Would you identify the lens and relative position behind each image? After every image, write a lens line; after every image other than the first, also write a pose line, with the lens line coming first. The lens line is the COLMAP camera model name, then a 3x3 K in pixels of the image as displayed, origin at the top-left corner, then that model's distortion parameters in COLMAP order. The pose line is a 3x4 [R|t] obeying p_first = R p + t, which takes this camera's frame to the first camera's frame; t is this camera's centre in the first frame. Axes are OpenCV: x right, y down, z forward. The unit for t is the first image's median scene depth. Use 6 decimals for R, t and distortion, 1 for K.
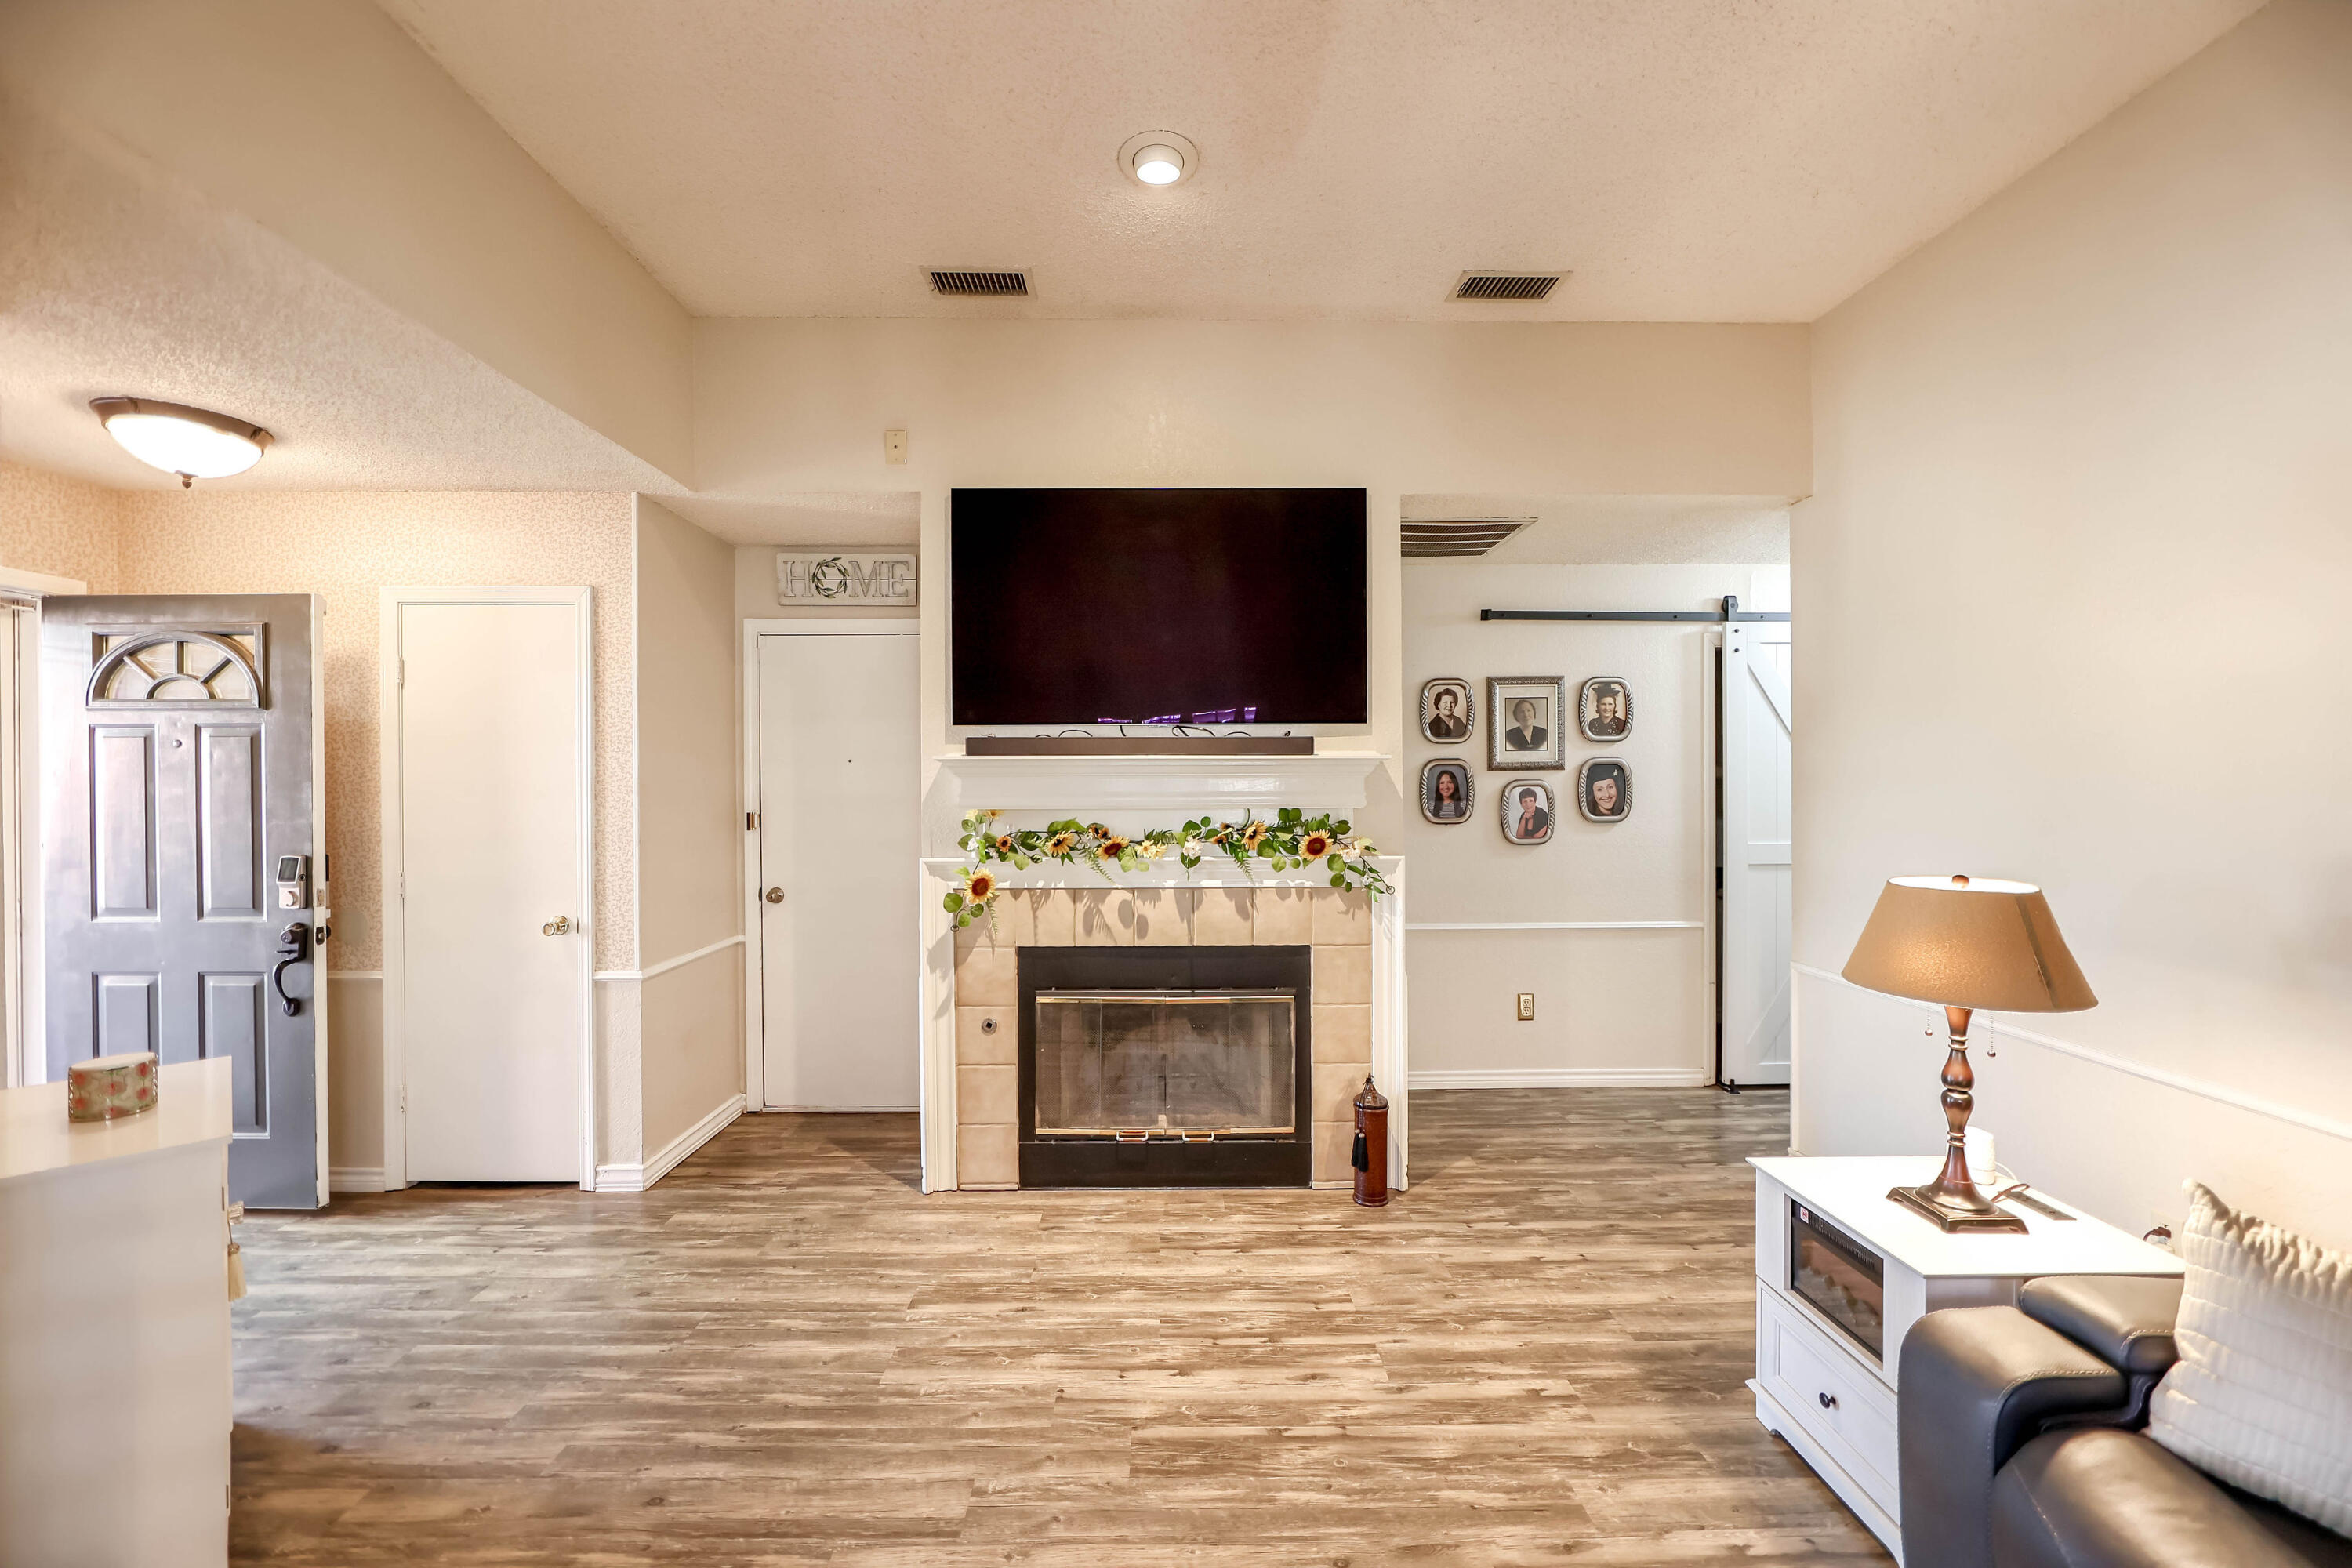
lens RADIAL K [[935.9, 0, 1171.3], [0, 935.9, 785.6], [0, 0, 1]] dist [-0.003501, 0.000208]
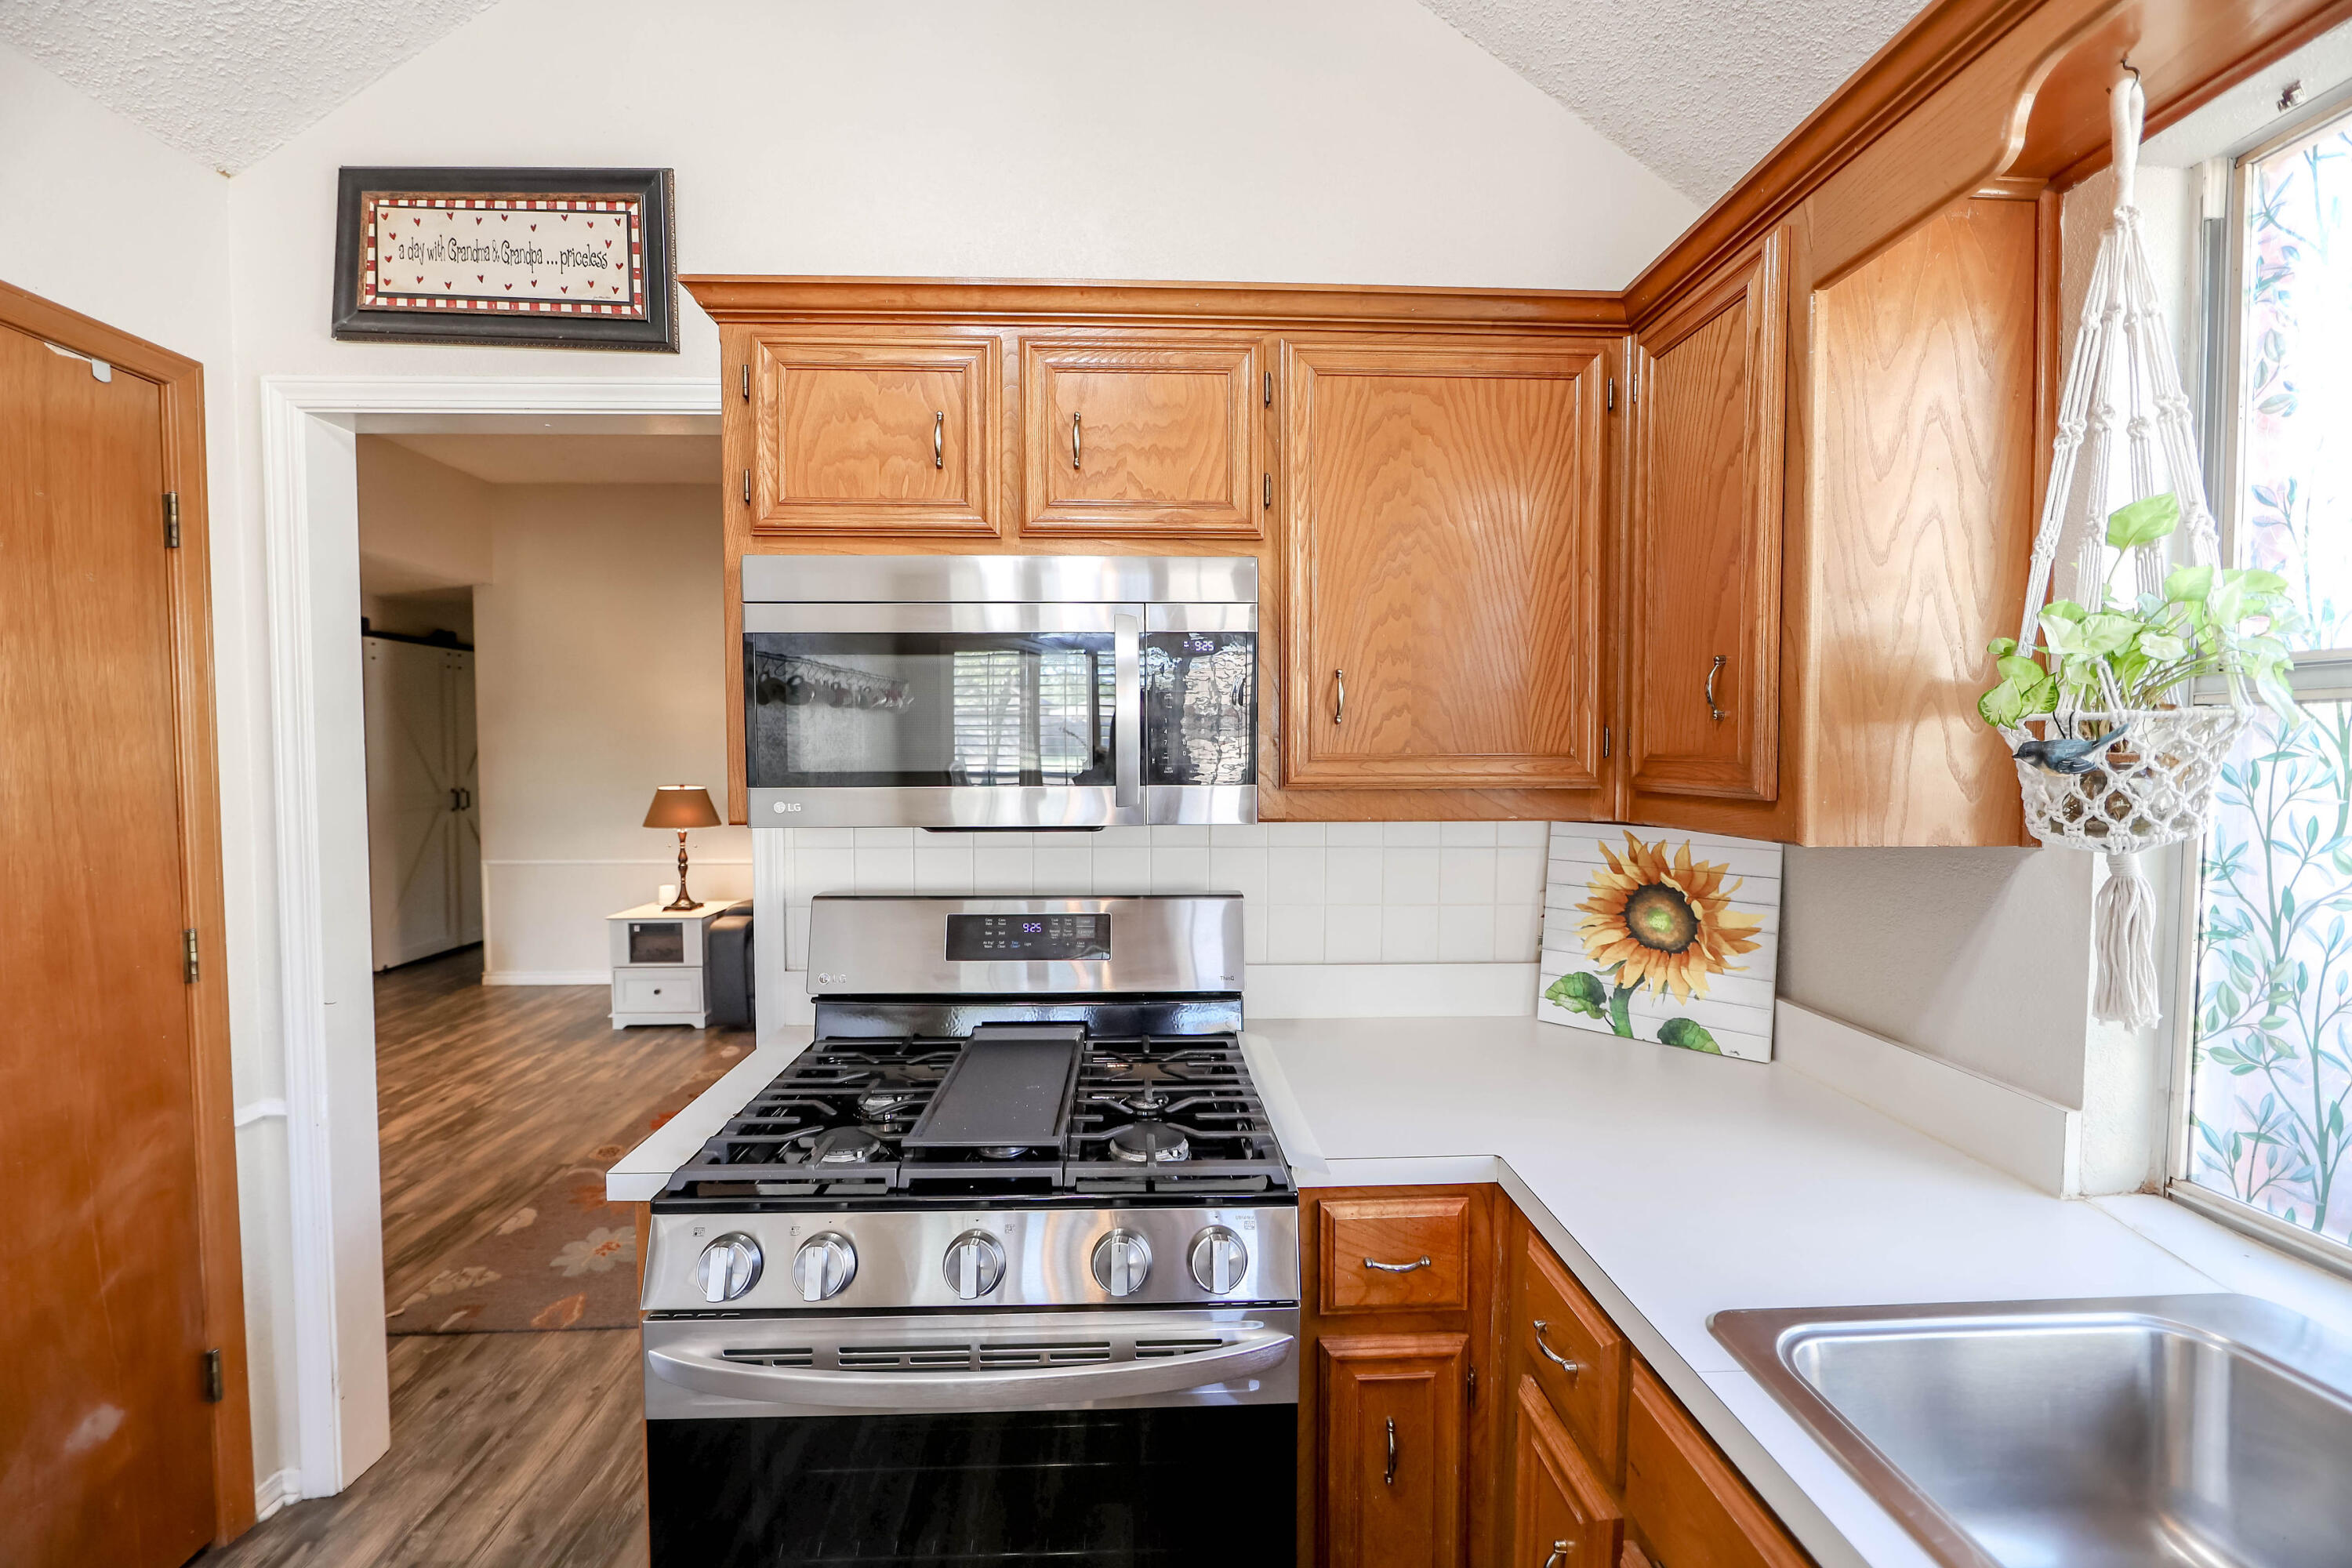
lens RADIAL K [[974.8, 0, 1176.0], [0, 974.8, 784.0], [0, 0, 1]] dist [-0.001647, 0.000065]
pose [[-0.025295, -0.036779, 0.999003, -1.279365], [0.007760, 0.999286, 0.036986, 0.000588], [-0.999650, 0.008688, -0.024992, -0.233902]]
